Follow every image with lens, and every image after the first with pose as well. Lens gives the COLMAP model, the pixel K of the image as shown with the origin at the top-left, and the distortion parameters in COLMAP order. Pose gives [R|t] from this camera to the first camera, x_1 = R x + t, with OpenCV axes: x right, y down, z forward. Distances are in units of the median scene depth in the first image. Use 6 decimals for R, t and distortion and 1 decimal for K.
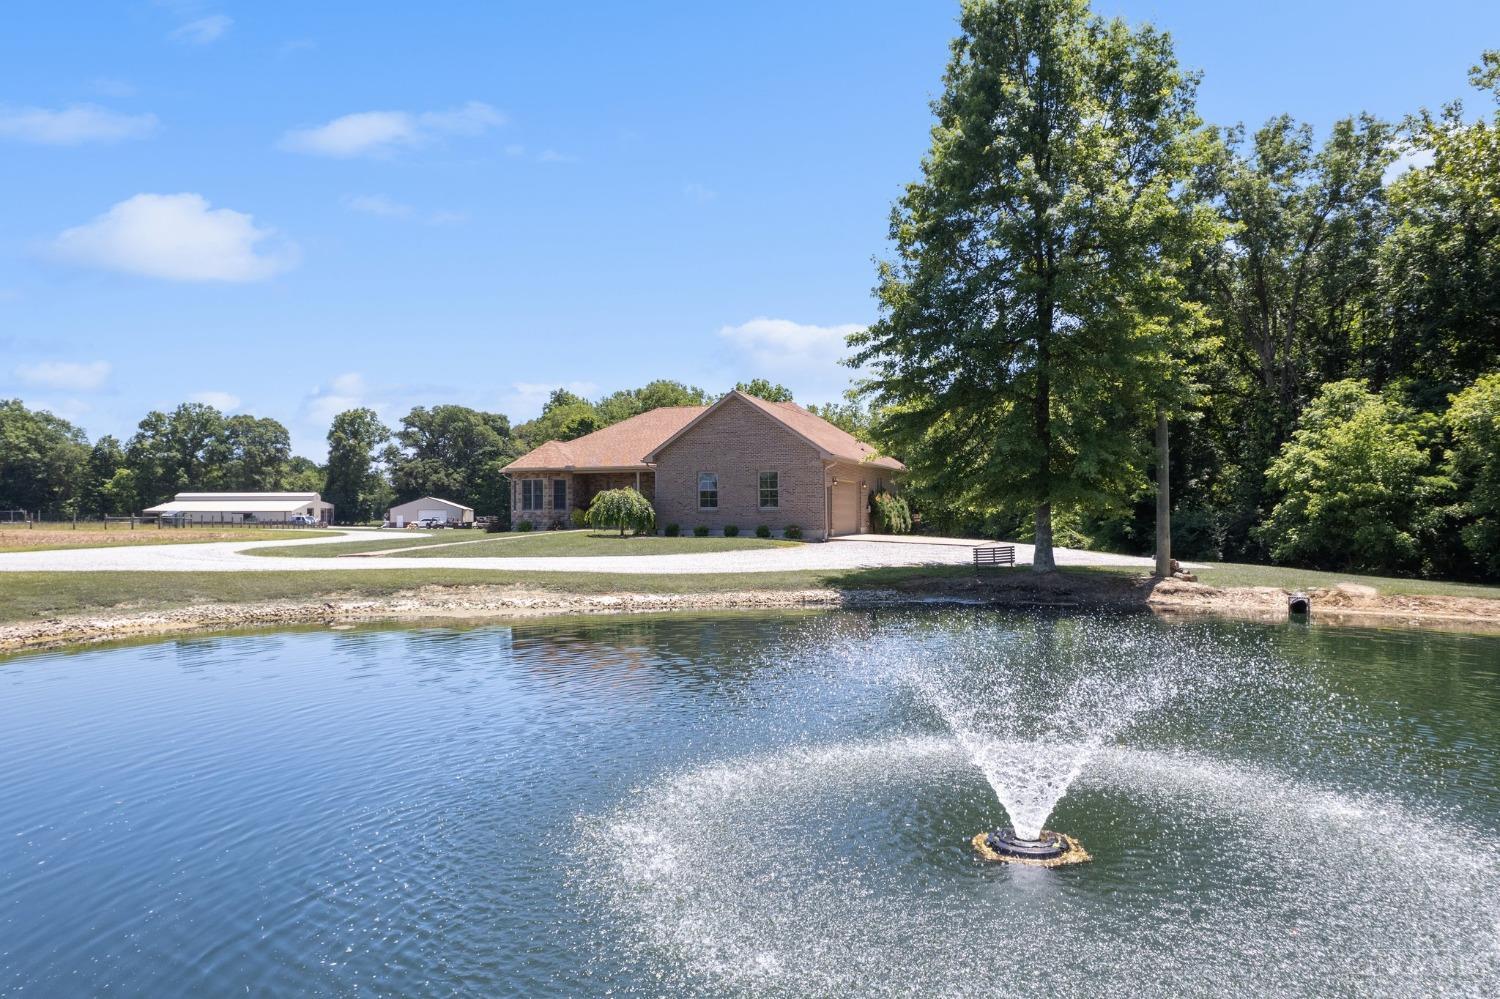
lens RADIAL K [[961.9, 0, 753.3], [0, 961.9, 505.3], [0, 0, 1]] dist [-0.069645, 0.065433]
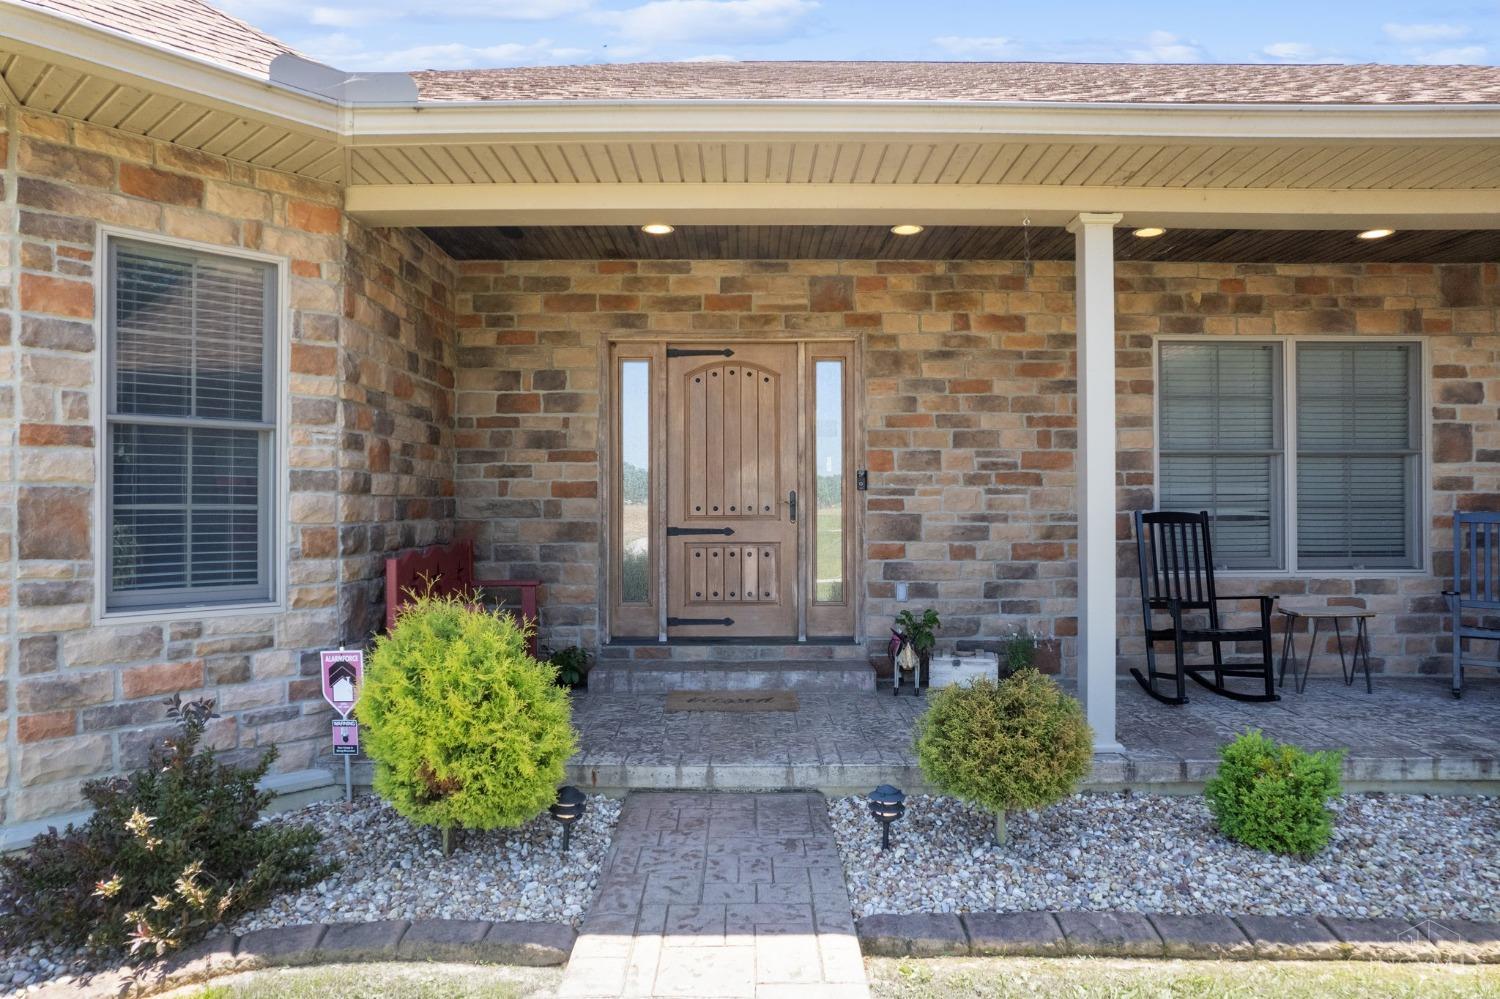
lens RADIAL K [[961.9, 0, 753.3], [0, 961.9, 505.3], [0, 0, 1]] dist [-0.069645, 0.065433]
pose [[0.940869, 0.003163, 0.338756, -0.200568], [-0.005665, 0.999963, 0.006397, -0.005313], [-0.338723, -0.007938, 0.940853, 0.988495]]
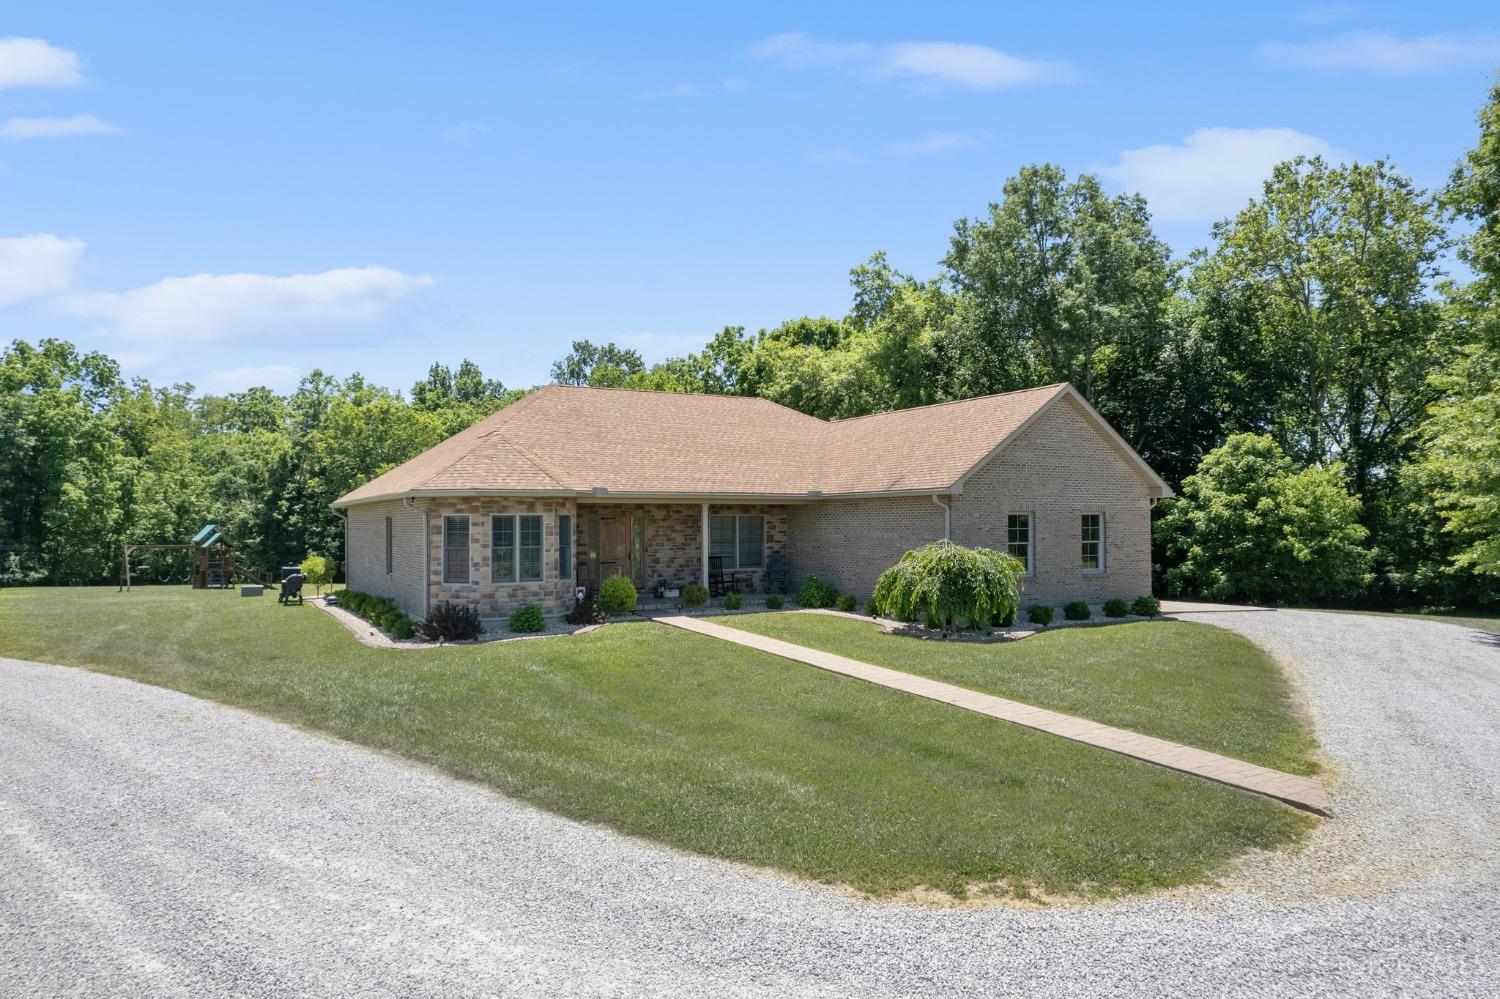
lens RADIAL K [[961.9, 0, 753.3], [0, 961.9, 505.3], [0, 0, 1]] dist [-0.069645, 0.065433]
pose [[0.647714, 0.013833, 0.761758, -0.555010], [-0.003476, 0.999878, -0.015201, -0.027272], [-0.761876, 0.007198, 0.647683, 0.674481]]
